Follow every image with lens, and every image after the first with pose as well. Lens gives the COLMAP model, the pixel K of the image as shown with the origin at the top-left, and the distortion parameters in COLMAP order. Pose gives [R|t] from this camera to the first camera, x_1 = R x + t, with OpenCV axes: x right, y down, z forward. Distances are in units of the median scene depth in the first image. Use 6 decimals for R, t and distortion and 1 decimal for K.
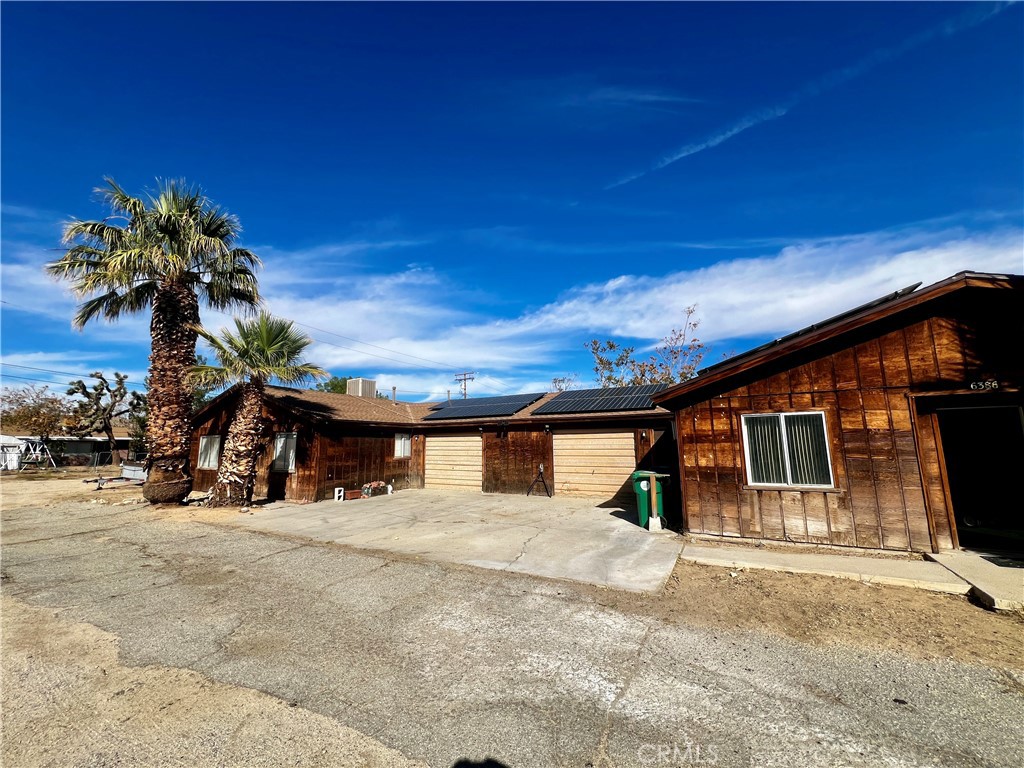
lens RADIAL K [[405.9, 0, 510.6], [0, 405.9, 381.2], [0, 0, 1]] dist [-0.000437, 0.000436]
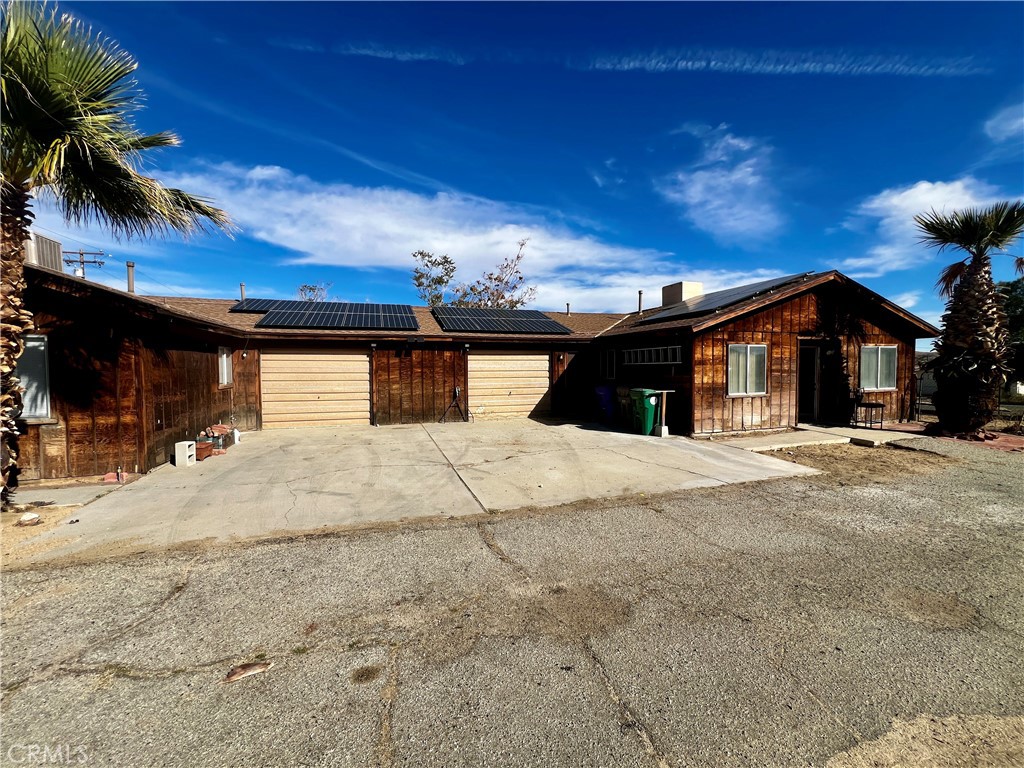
lens RADIAL K [[410.1, 0, 510.0], [0, 410.1, 382.1], [0, 0, 1]] dist [-0.000037, 0.000008]
pose [[0.684577, -0.022611, 0.728590, -0.457318], [-0.116594, 0.983254, 0.140065, 0.049470], [-0.719555, -0.180834, 0.670477, 0.292099]]
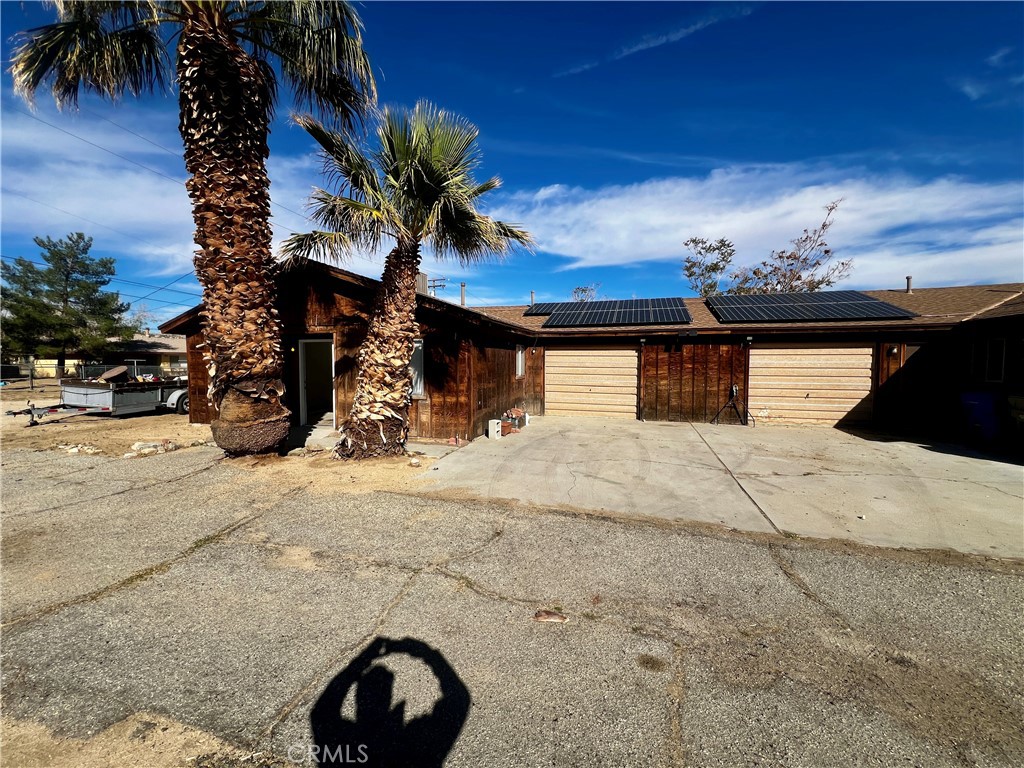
lens RADIAL K [[410.1, 0, 510.0], [0, 410.1, 382.1], [0, 0, 1]] dist [-0.000037, 0.000008]
pose [[0.979832, 0.000792, 0.199823, -0.469633], [-0.041932, 0.978542, 0.201735, 0.050464], [-0.195375, -0.206045, 0.958840, 0.296548]]
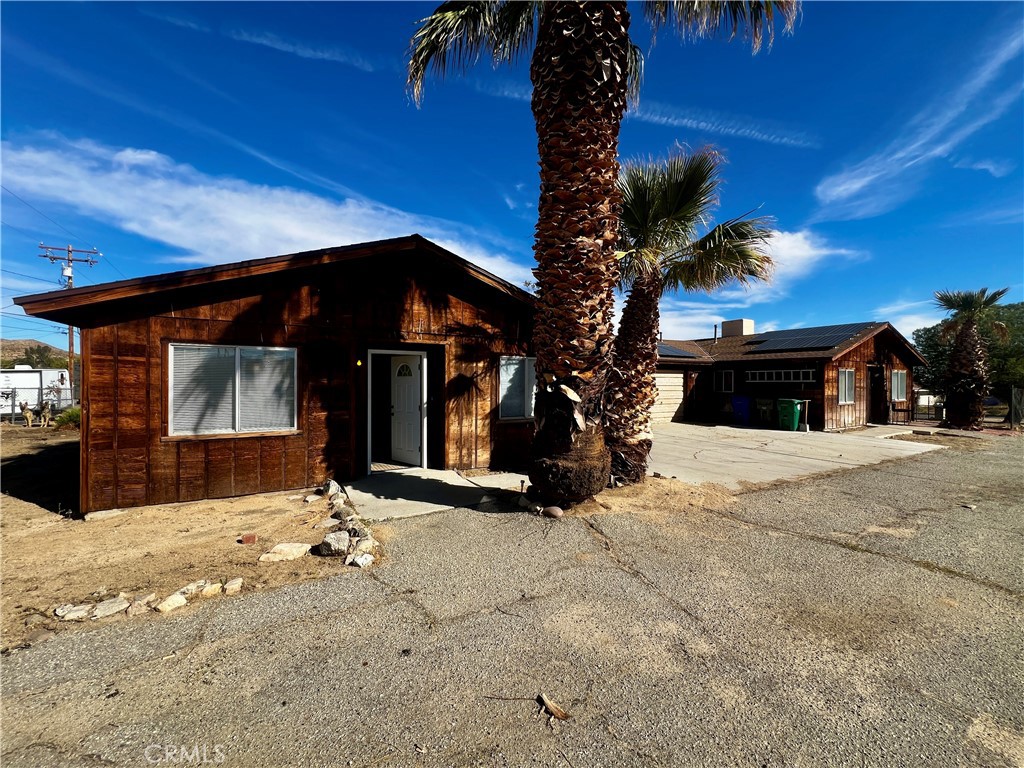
lens RADIAL K [[414.0, 0, 501.4], [0, 414.0, 384.0], [0, 0, 1]] dist [-0.001260, -0.000248]
pose [[0.521687, 0.006069, 0.853116, -1.018722], [-0.144417, 0.986172, 0.081296, 0.114318], [-0.840825, -0.165615, 0.515349, 0.666292]]
